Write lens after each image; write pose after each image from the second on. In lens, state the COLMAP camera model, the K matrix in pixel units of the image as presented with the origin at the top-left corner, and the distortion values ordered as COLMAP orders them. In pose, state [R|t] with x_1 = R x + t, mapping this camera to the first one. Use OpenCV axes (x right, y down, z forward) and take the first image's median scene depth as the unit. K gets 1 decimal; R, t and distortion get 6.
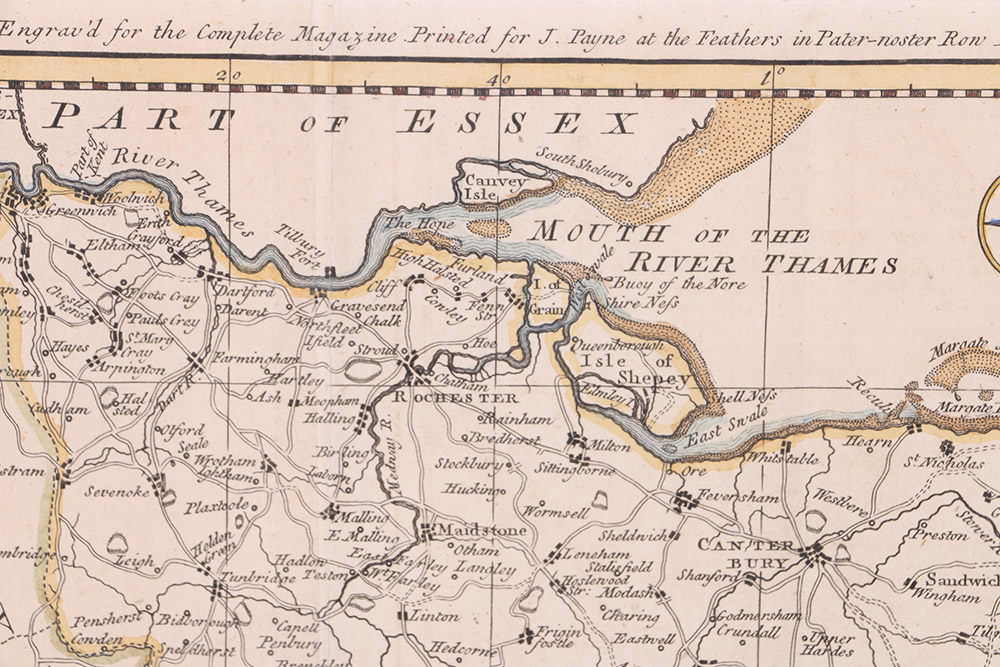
lens RADIAL K [[5452.9, 0, 460.7], [0, 5452.9, 347.7], [0, 0, 1]] dist [0.711325, 0.000000]
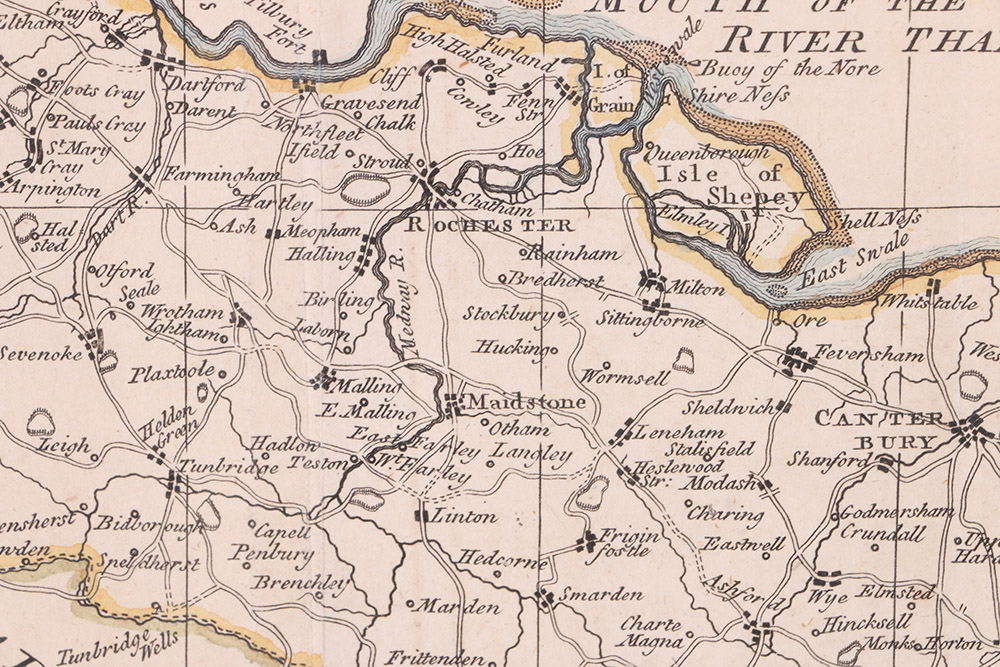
lens RADIAL K [[5452.9, 0, 483.8], [0, 5452.9, 360.0], [0, 0, 1]] dist [0.711325, 0.000000]
pose [[0.999965, -0.008309, 0.000332, -0.002172], [0.008293, 0.999394, 0.033808, 0.002359], [-0.000613, -0.033804, 0.999428, 0.252744]]
